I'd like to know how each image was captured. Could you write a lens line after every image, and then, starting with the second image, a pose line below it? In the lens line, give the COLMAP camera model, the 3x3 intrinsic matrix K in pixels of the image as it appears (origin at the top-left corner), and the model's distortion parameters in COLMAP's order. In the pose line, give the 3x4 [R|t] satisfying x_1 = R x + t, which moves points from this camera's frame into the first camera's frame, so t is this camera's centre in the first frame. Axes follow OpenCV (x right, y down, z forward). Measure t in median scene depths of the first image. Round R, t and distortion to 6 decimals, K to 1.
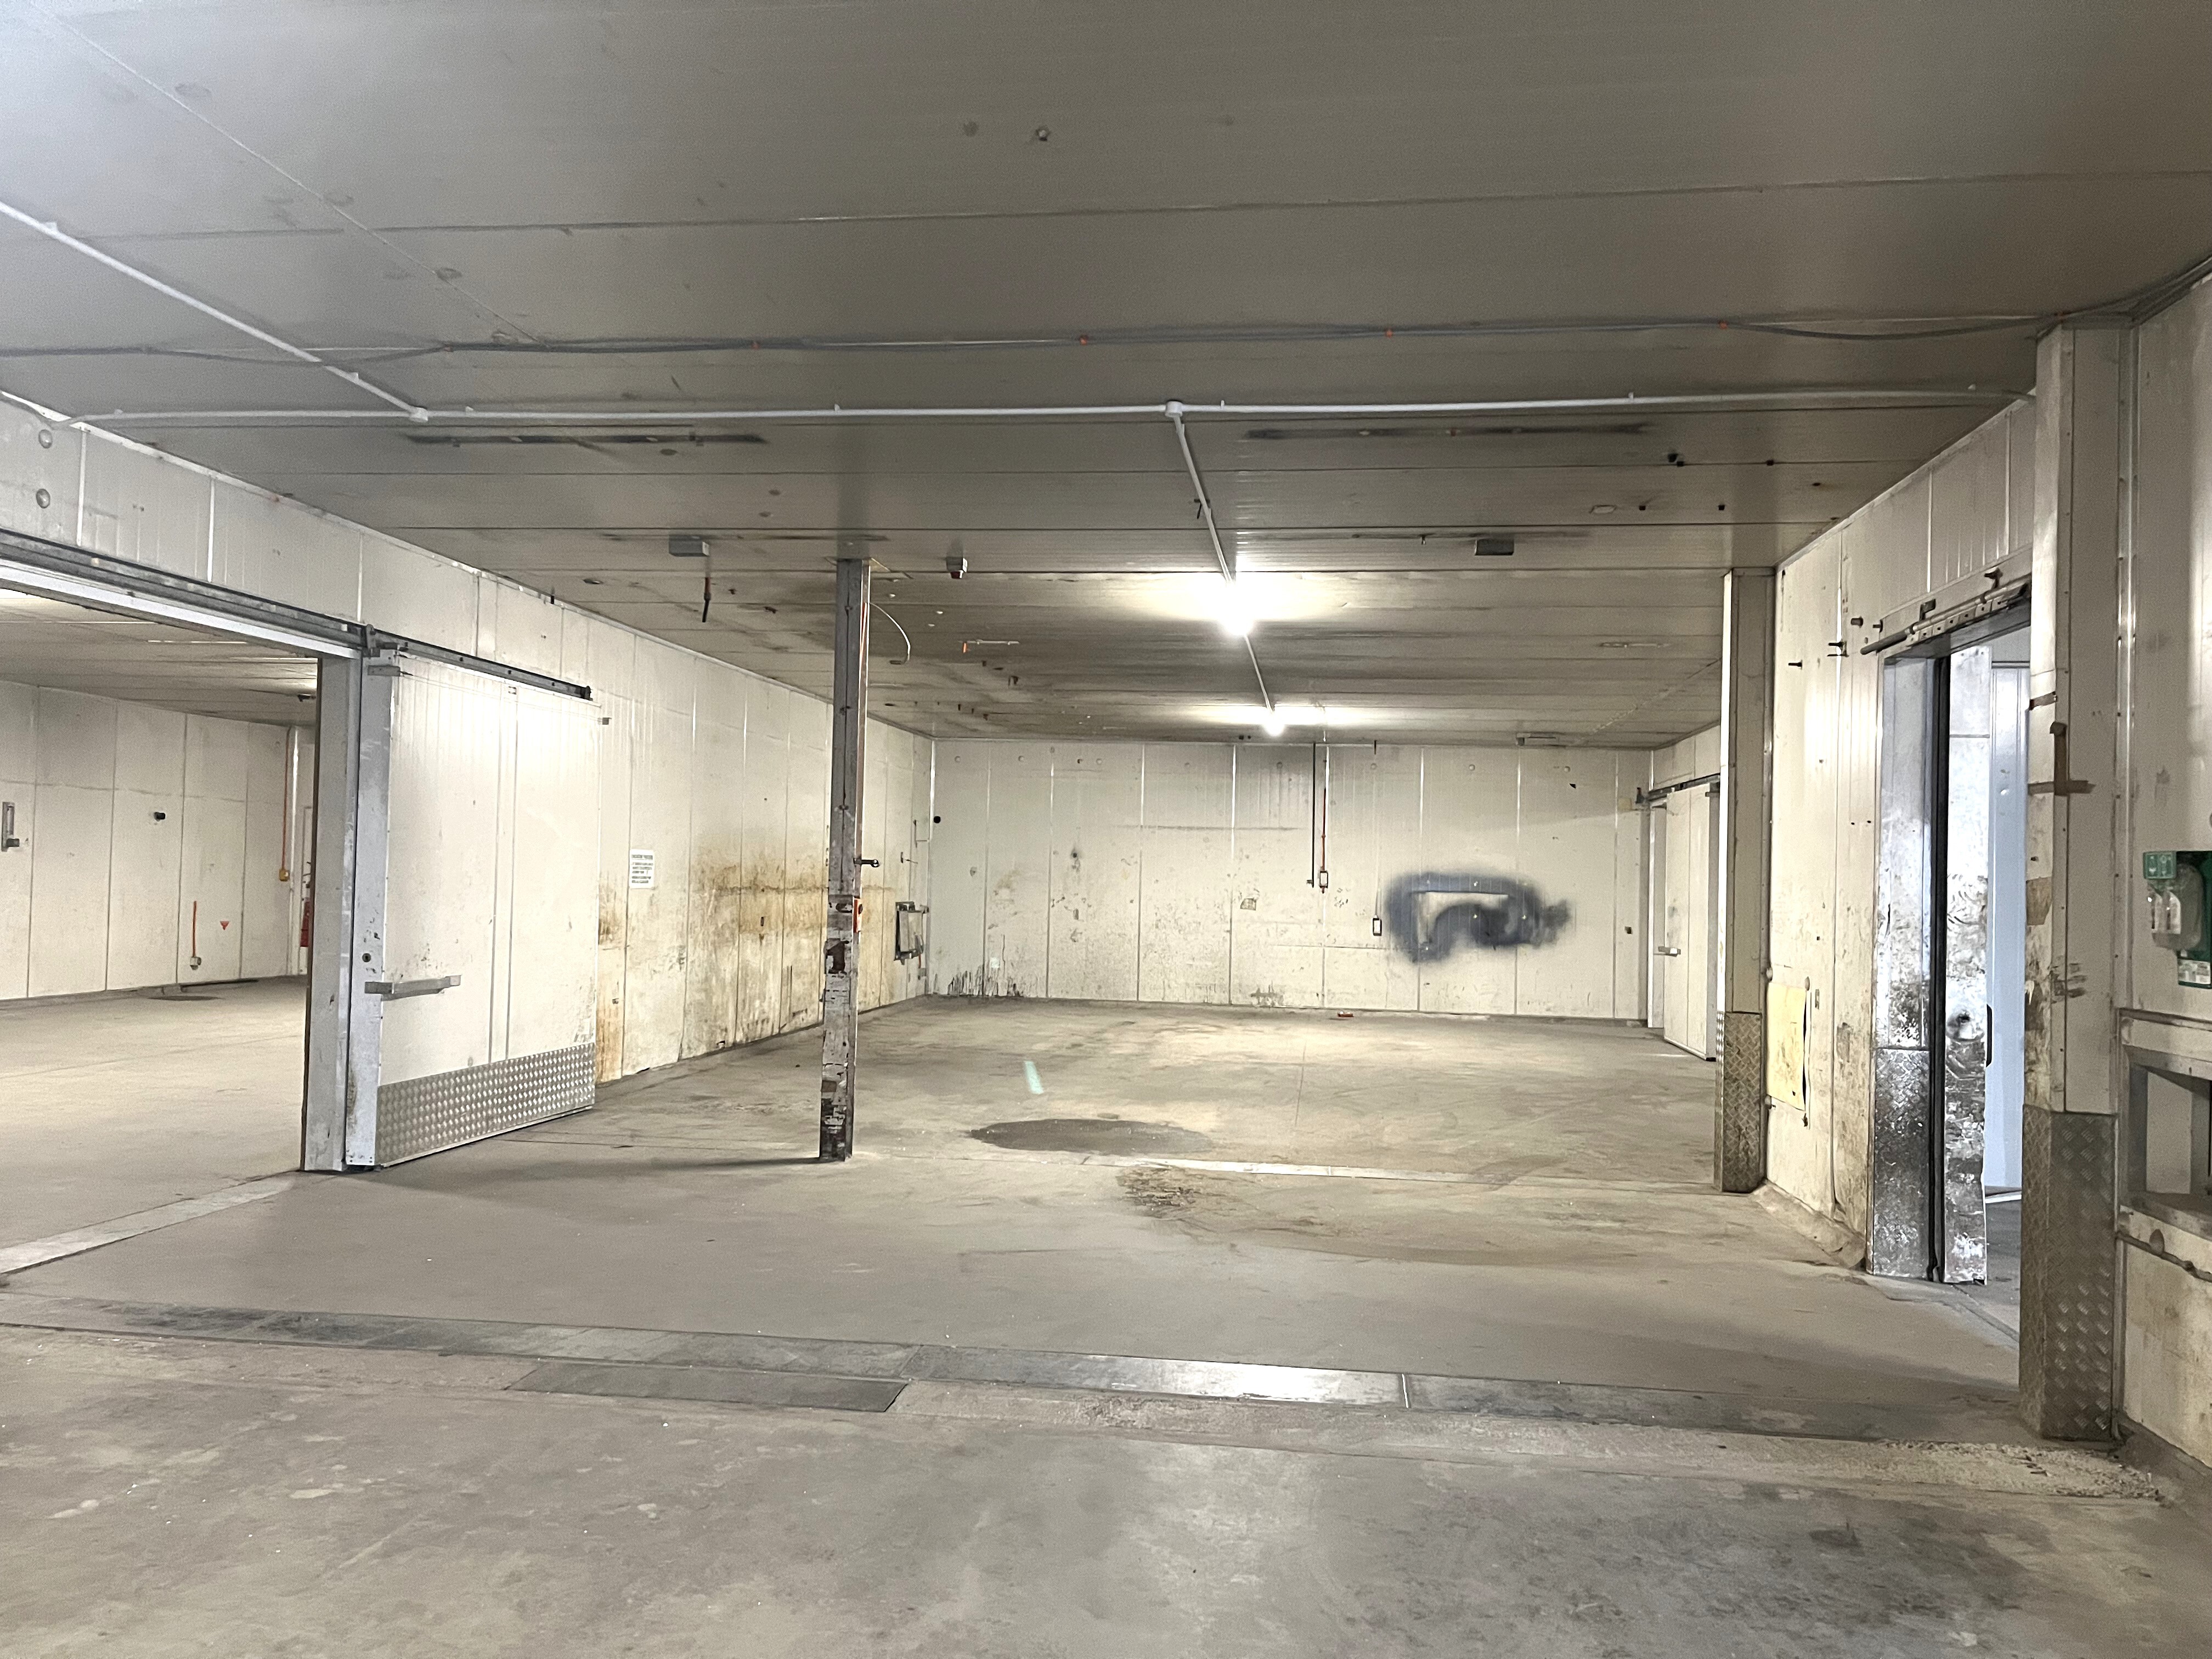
lens RADIAL K [[1661.4, 0, 1134.7], [0, 1661.4, 832.2], [0, 0, 1]] dist [0.074559, -0.100110]
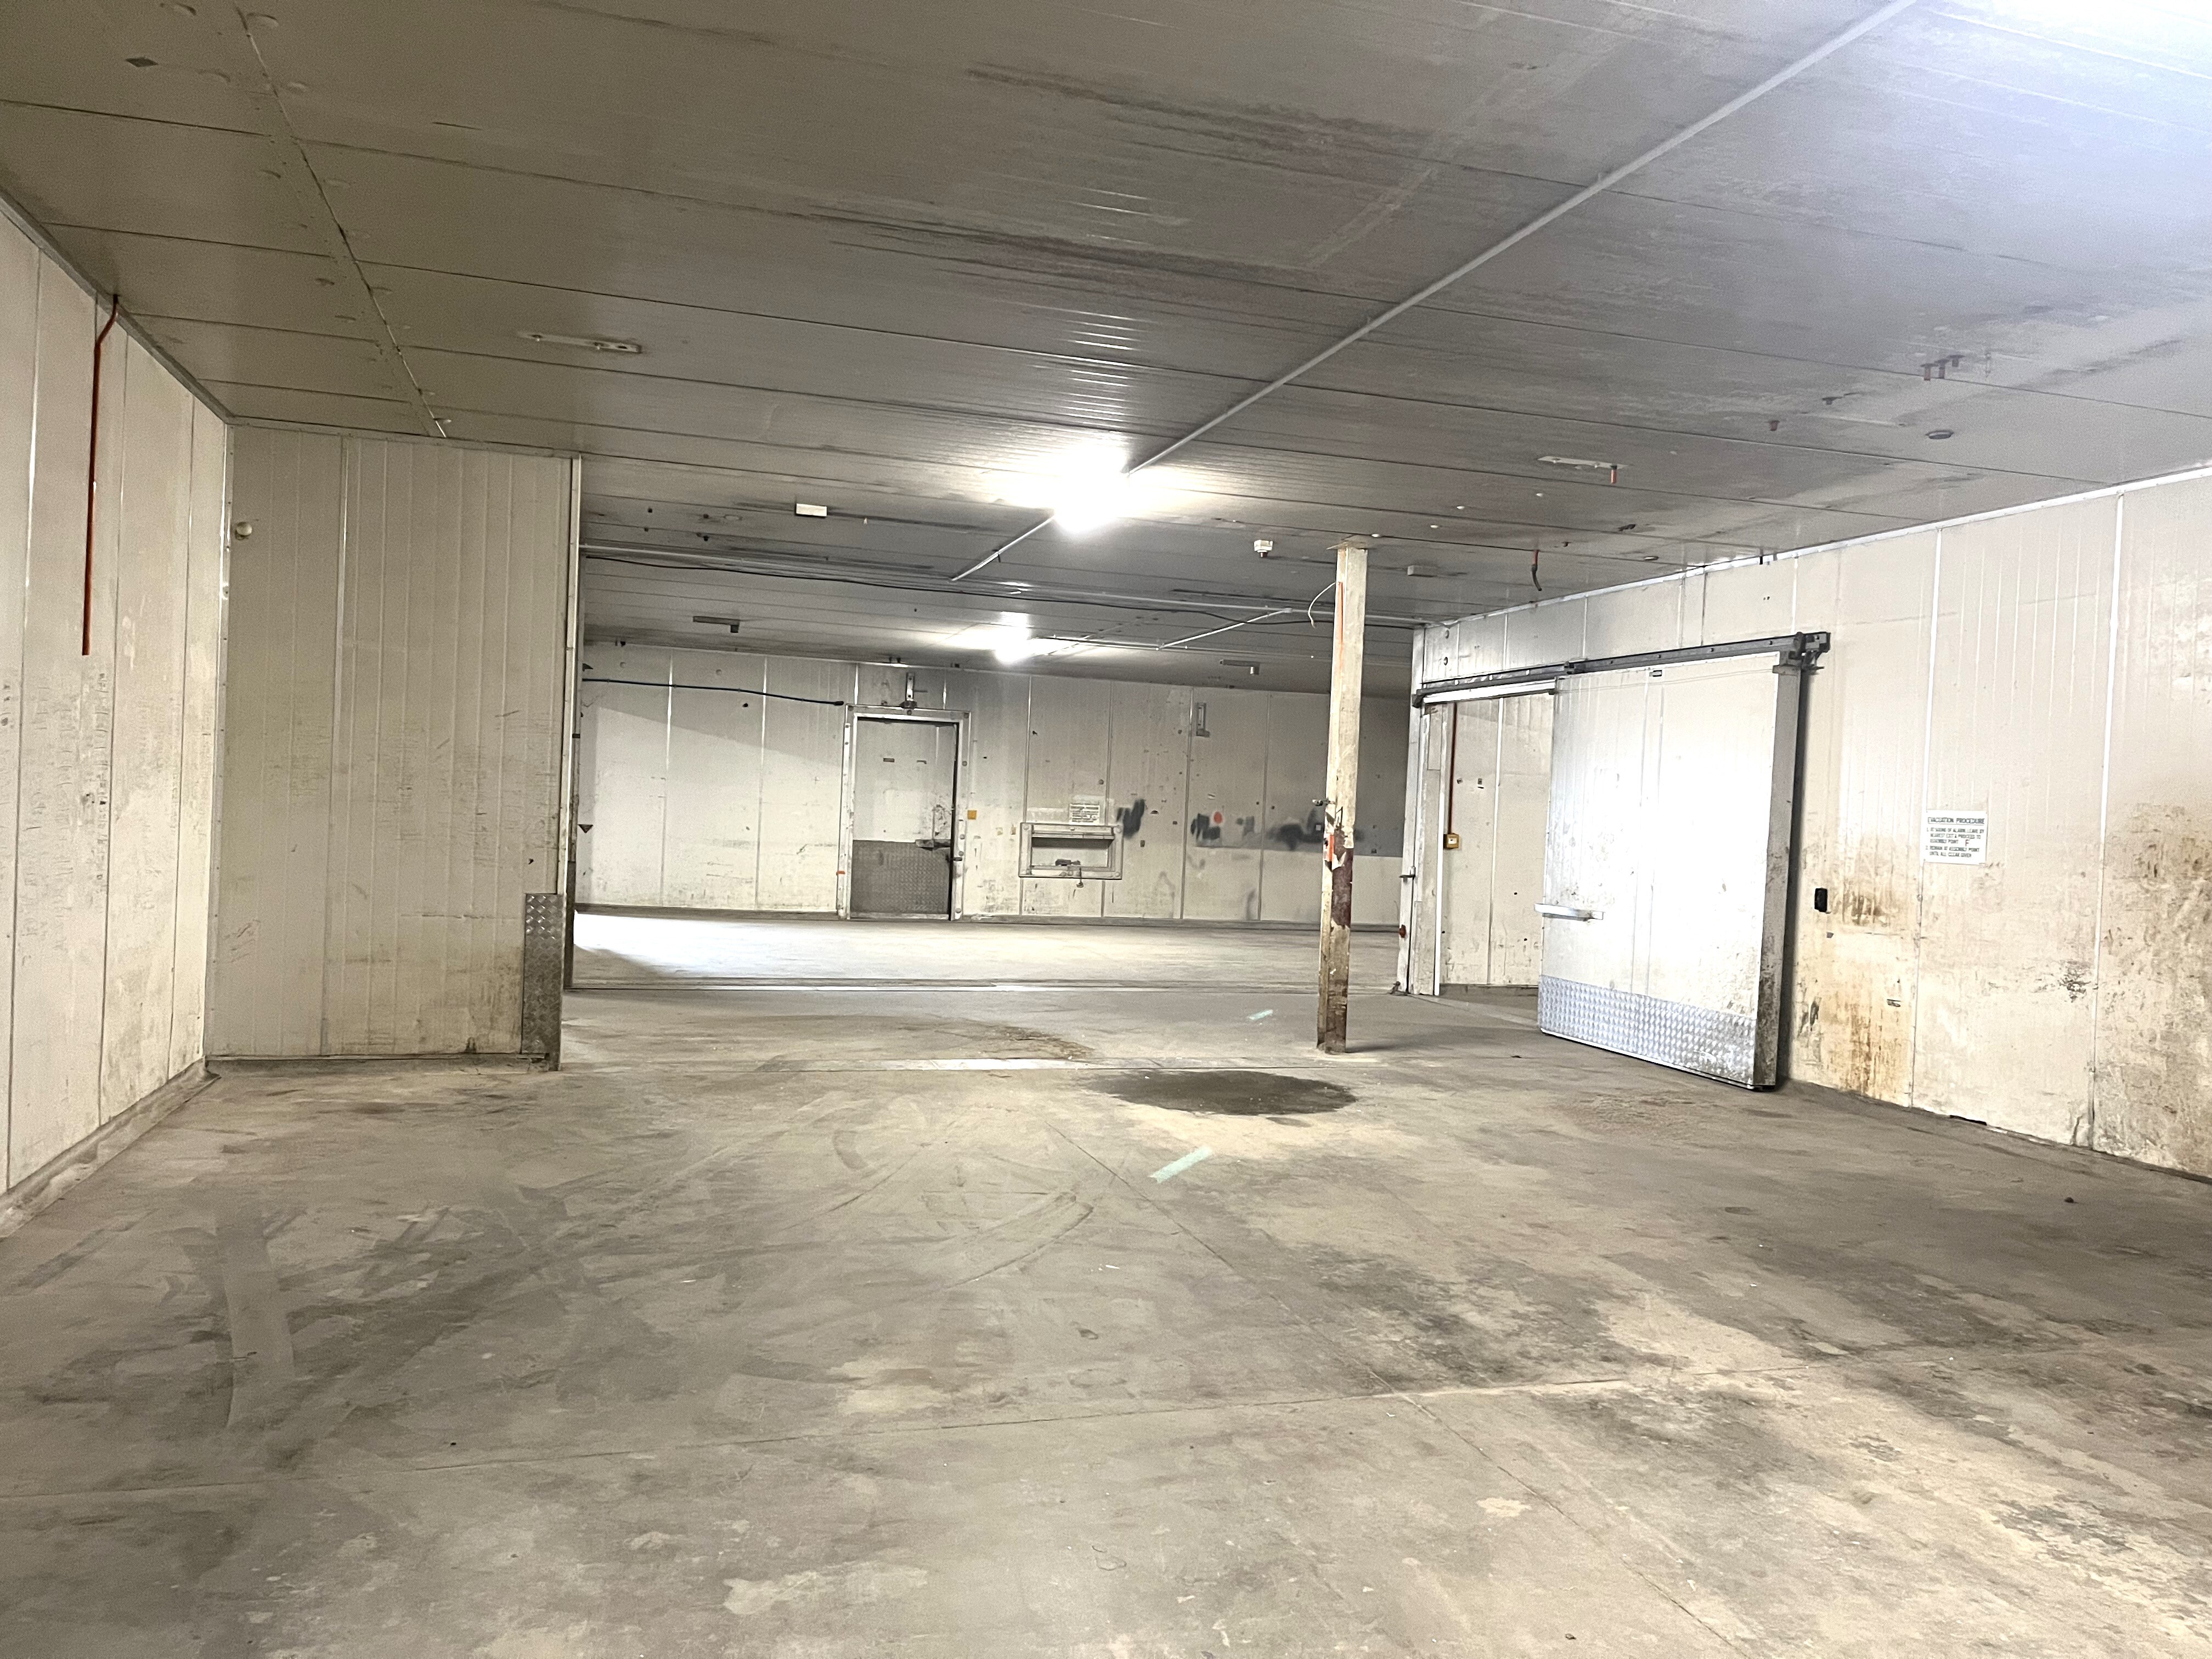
lens RADIAL K [[1661.4, 0, 1134.7], [0, 1661.4, 832.2], [0, 0, 1]] dist [0.074559, -0.100110]
pose [[-0.910368, -0.060274, -0.409386, 0.344419], [-0.054743, 0.998182, -0.025228, 0.059789], [0.410162, -0.000556, -0.912013, 1.567537]]
